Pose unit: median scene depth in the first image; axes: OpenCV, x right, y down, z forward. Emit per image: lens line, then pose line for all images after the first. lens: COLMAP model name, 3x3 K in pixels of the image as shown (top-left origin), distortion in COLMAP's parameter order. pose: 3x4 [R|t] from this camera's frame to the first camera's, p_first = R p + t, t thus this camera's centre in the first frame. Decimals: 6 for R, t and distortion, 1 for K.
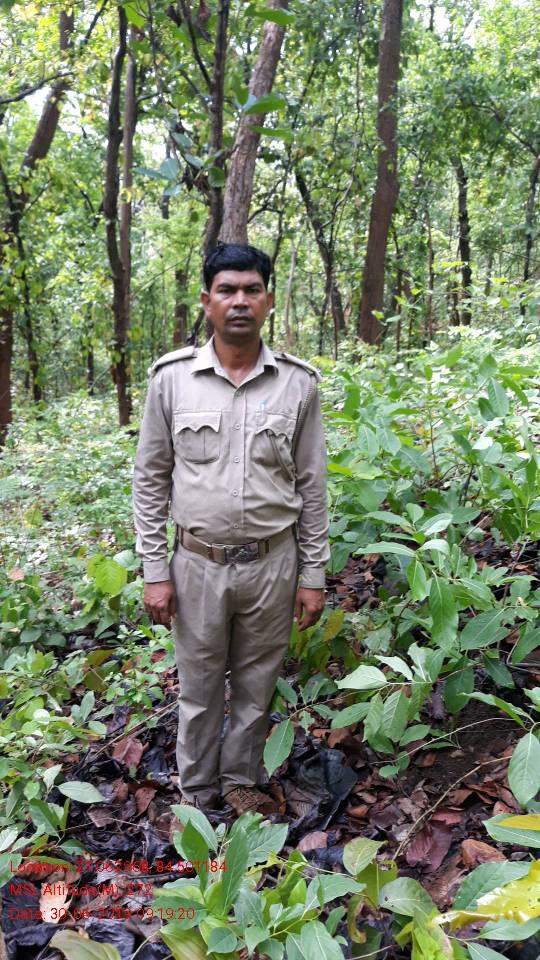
lens RADIAL K [[795.5, 0, 272.1], [0, 795.5, 480.4], [0, 0, 1]] dist [-0.003378, -0.027611]
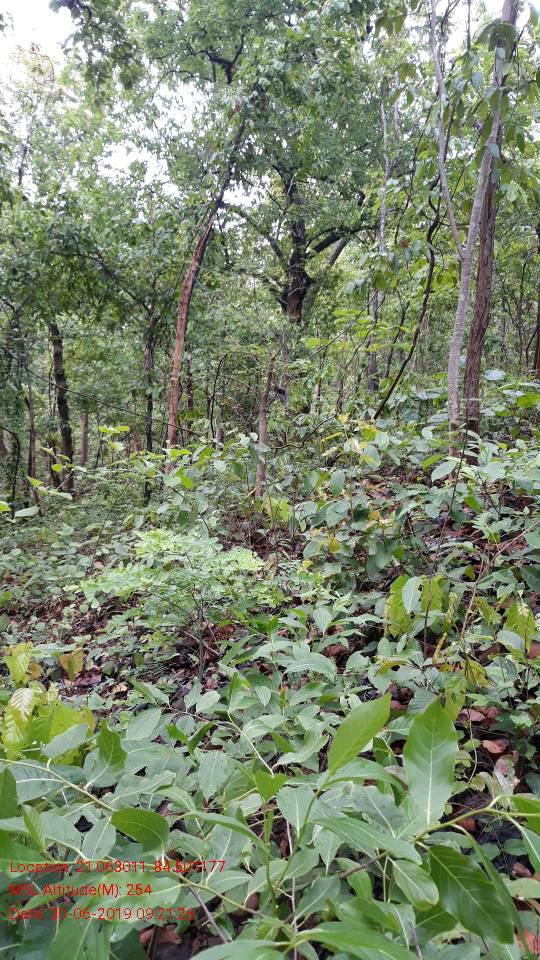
lens RADIAL K [[795.5, 0, 267.2], [0, 795.5, 481.1], [0, 0, 1]] dist [-0.003378, -0.027611]
pose [[0.880942, -0.003460, 0.473212, 0.010476], [0.093852, 0.981387, -0.167543, -0.044311], [-0.463825, 0.192008, 0.864870, 0.158537]]
